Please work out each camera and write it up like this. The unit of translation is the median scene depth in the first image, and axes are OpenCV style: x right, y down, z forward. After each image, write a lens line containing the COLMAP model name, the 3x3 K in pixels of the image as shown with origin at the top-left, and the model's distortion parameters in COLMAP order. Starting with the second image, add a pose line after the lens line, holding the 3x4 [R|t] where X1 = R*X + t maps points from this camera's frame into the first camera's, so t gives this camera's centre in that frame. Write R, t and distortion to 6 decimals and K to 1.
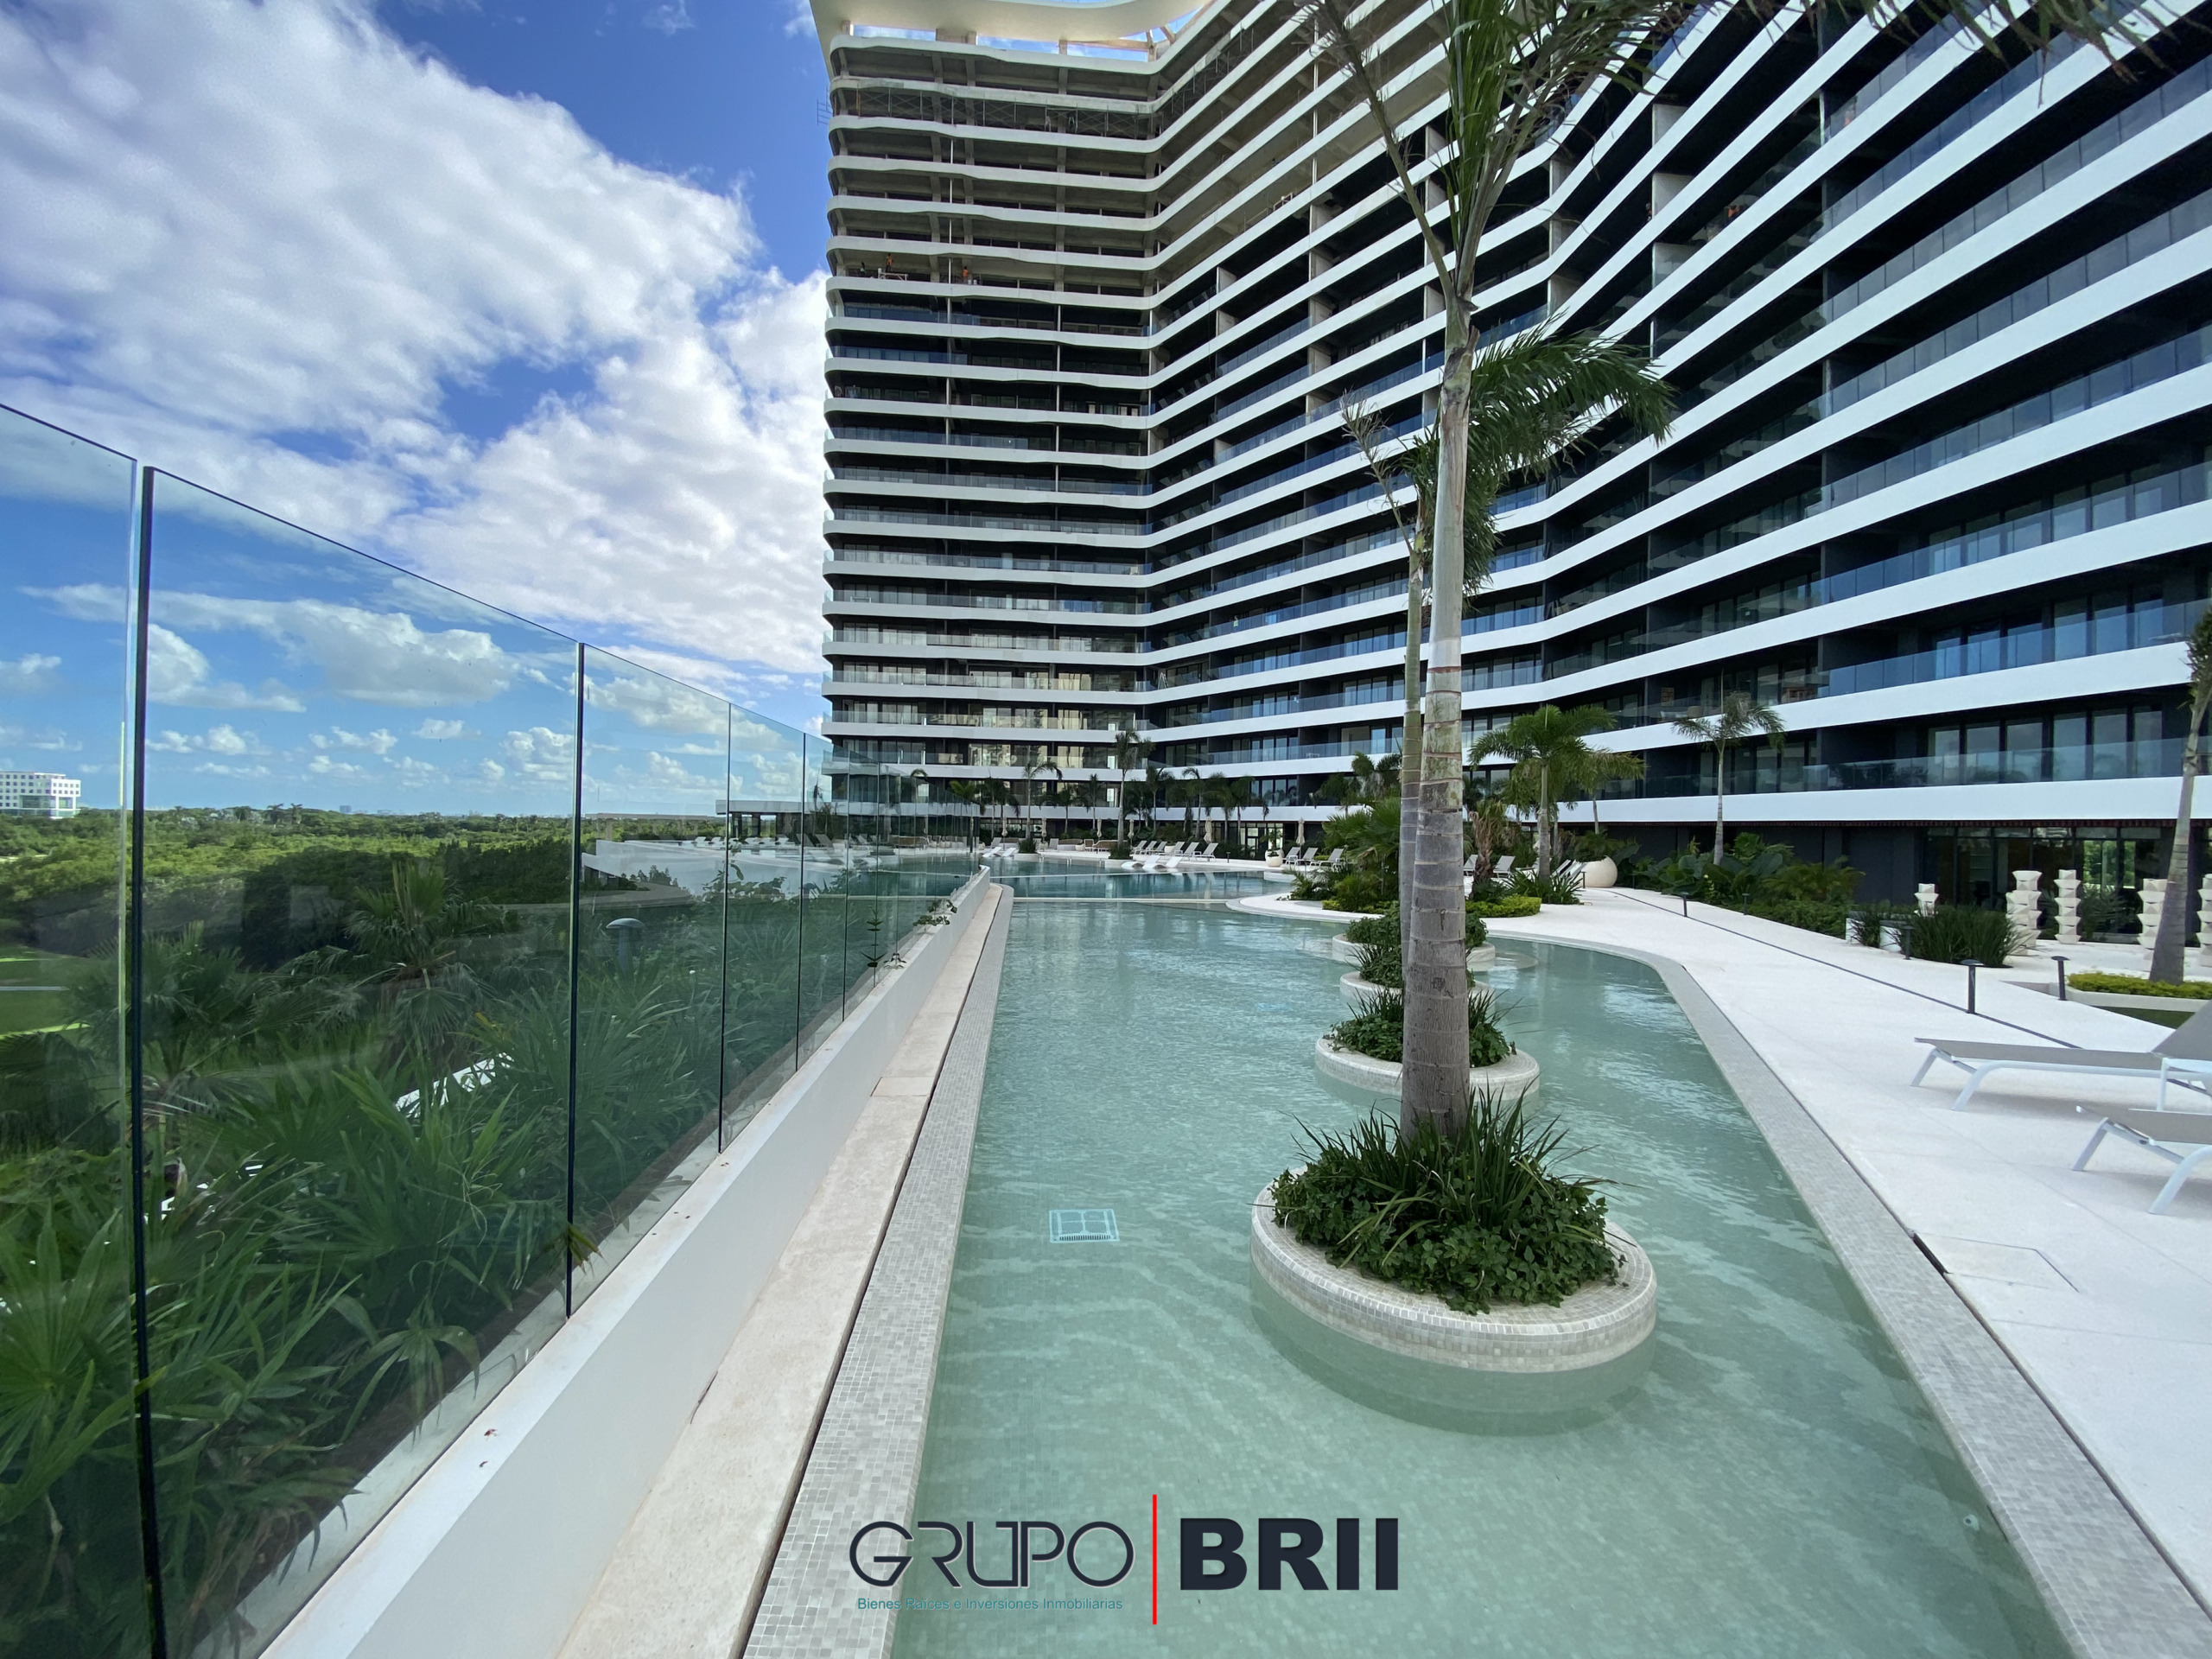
lens RADIAL K [[887.7, 0, 1100.1], [0, 887.7, 834.8], [0, 0, 1]] dist [0.026818, -0.024414]
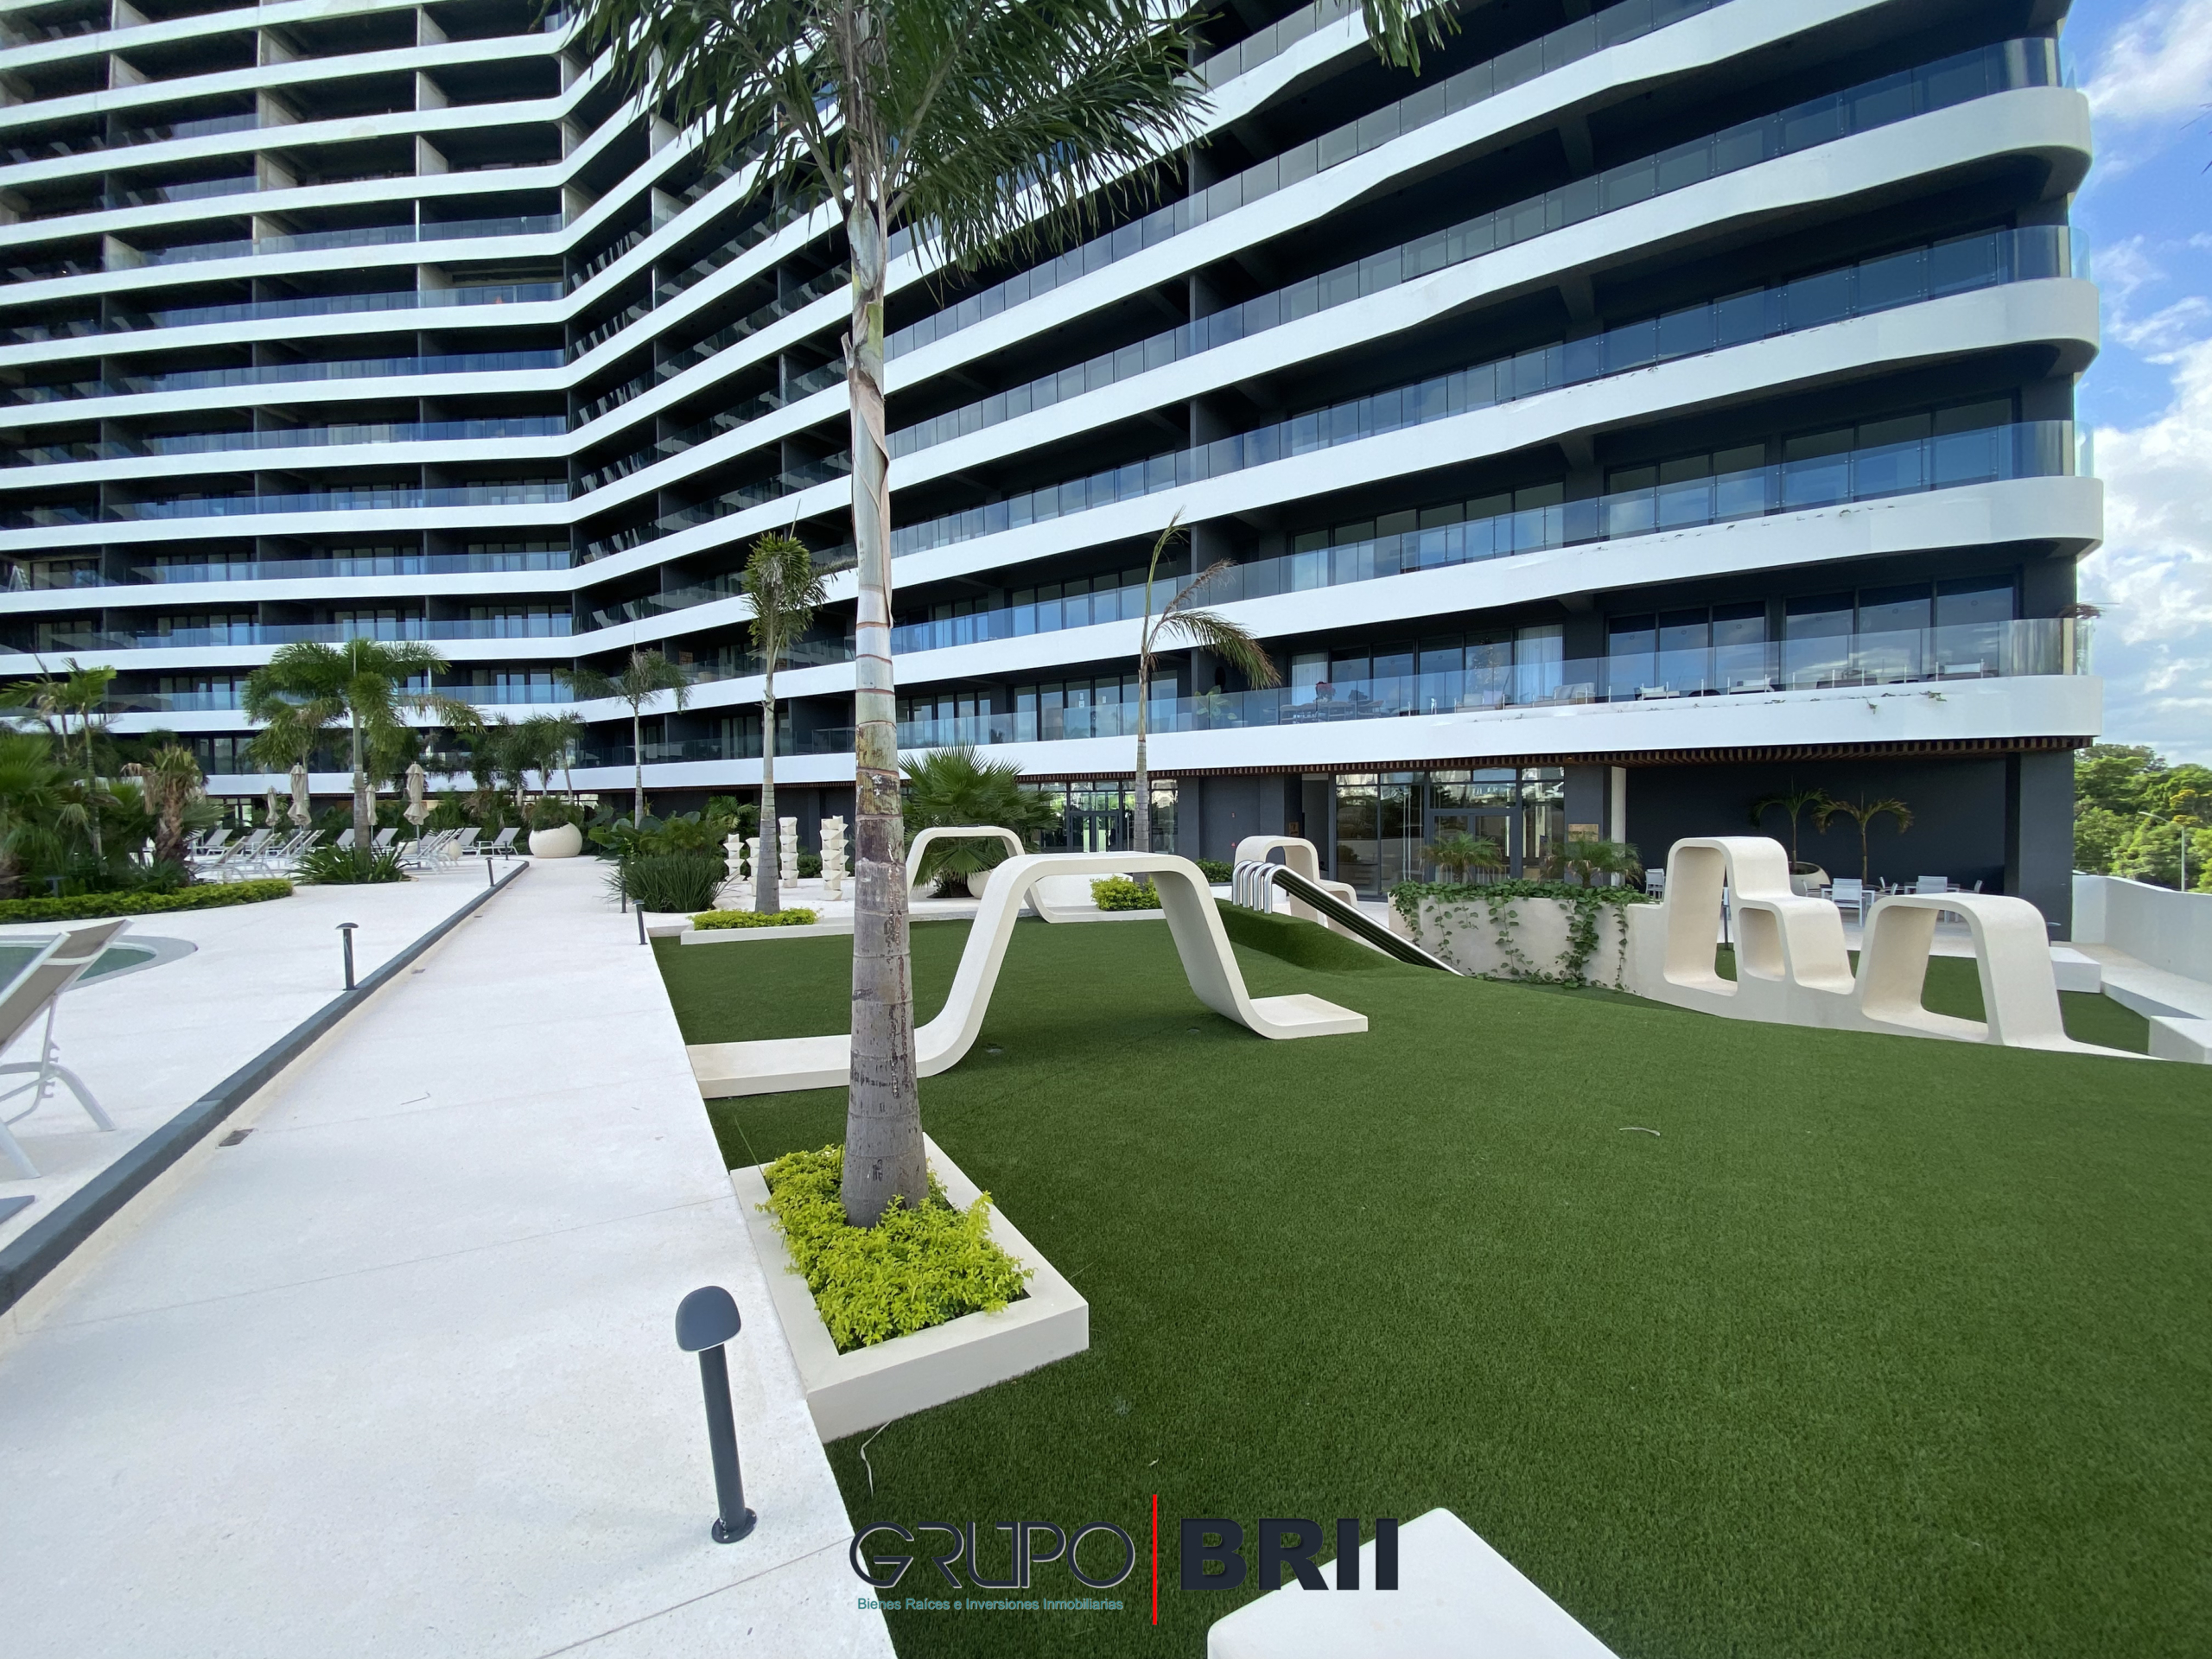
lens RADIAL K [[887.7, 0, 1100.1], [0, 887.7, 834.8], [0, 0, 1]] dist [0.026818, -0.024414]
pose [[0.647156, -0.052377, 0.760556, 0.085455], [0.028703, 0.998604, 0.044347, 0.004674], [-0.761817, -0.006869, 0.647756, -0.000461]]
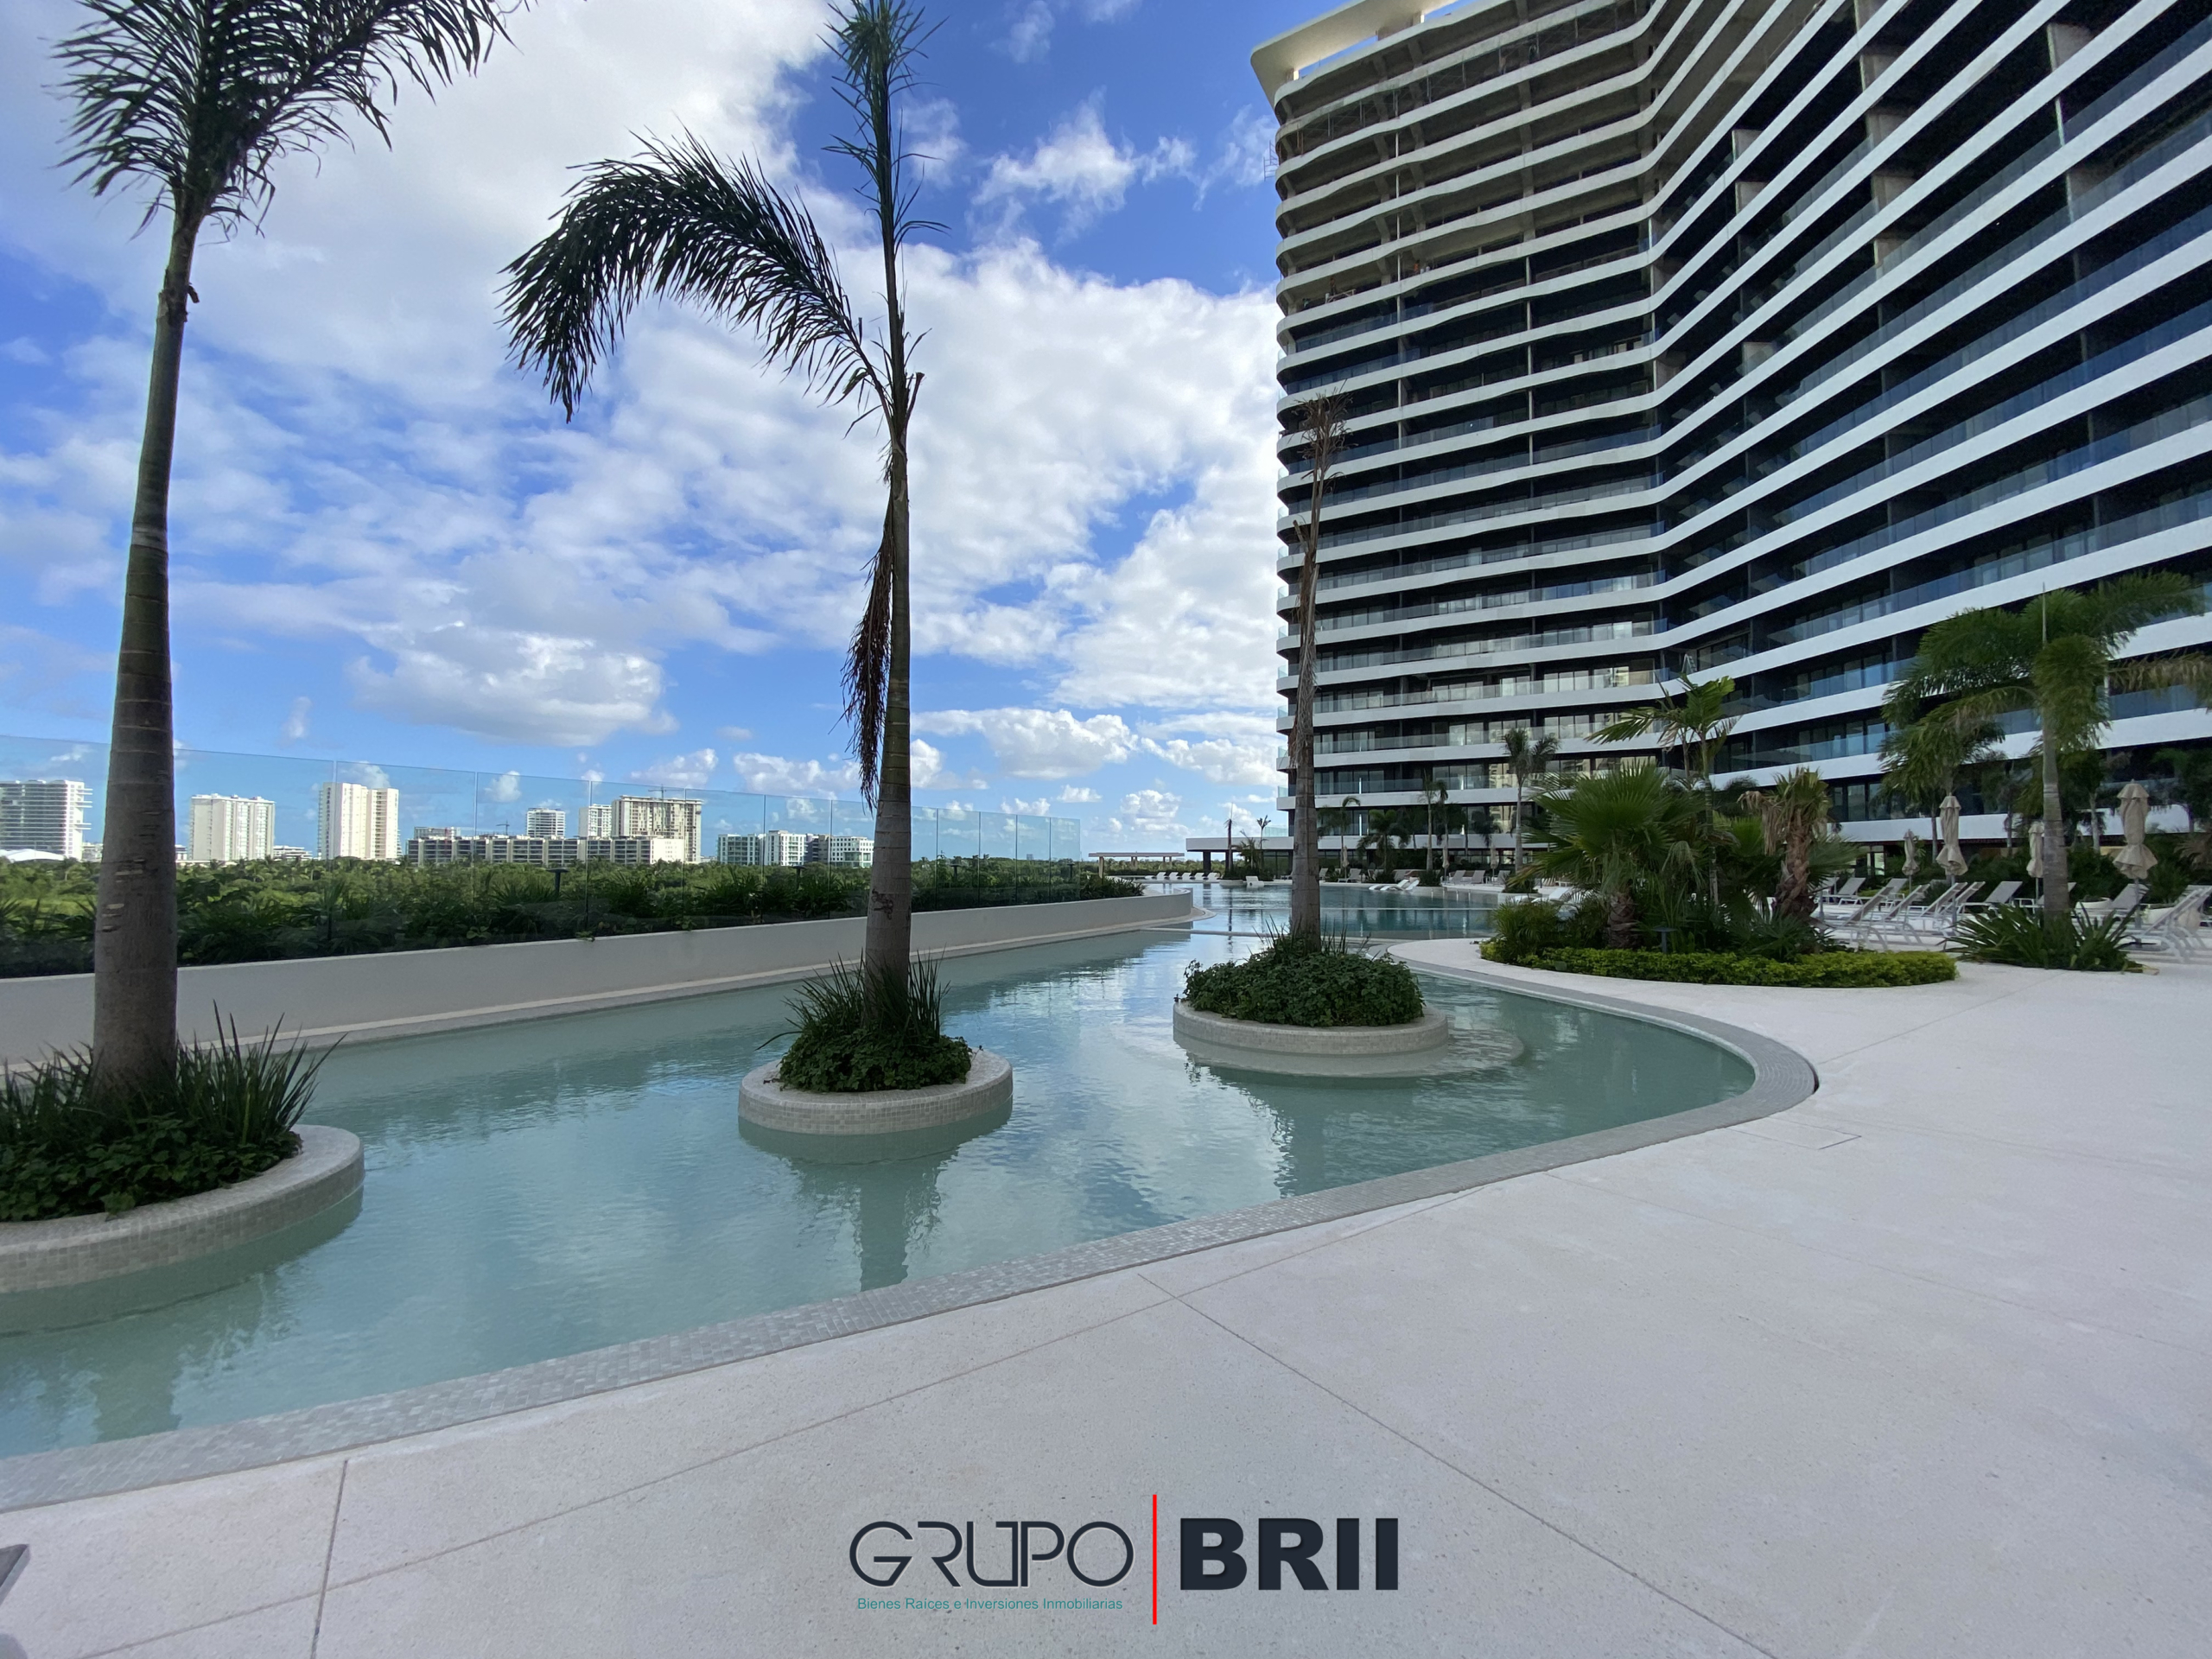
lens RADIAL K [[887.0, 0, 1107.8], [0, 887.0, 839.7], [0, 0, 1]] dist [0.002842, -0.014306]
pose [[0.818142, -0.033289, -0.574051, 0.091460], [0.010556, 0.999024, -0.042889, 0.005435], [0.574919, 0.029029, 0.817695, 0.081013]]
